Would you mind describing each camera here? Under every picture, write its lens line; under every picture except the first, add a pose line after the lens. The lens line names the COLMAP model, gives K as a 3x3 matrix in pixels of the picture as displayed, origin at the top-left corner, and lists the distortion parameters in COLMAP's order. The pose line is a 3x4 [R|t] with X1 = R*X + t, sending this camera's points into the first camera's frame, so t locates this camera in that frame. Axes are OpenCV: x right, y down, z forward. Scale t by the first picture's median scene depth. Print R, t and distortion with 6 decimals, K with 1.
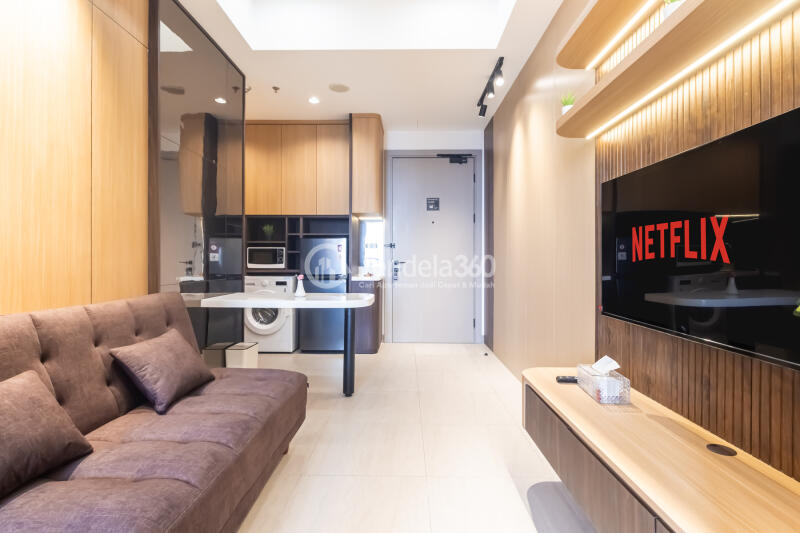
lens RADIAL K [[407.0, 0, 399.8], [0, 407.0, 262.7], [0, 0, 1]] dist [-0.000313, -0.000004]
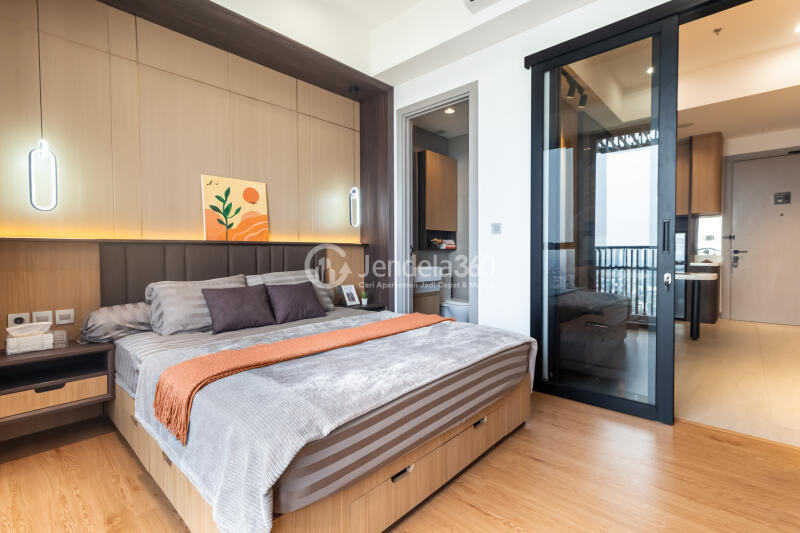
lens RADIAL K [[371.6, 0, 399.2], [0, 371.6, 262.7], [0, 0, 1]] dist [0.002844, 0.000112]
pose [[0.741812, 0.010523, -0.670525, -0.009427], [0.000912, 0.999860, 0.016700, 0.013349], [0.670607, -0.013000, 0.741699, -0.451546]]
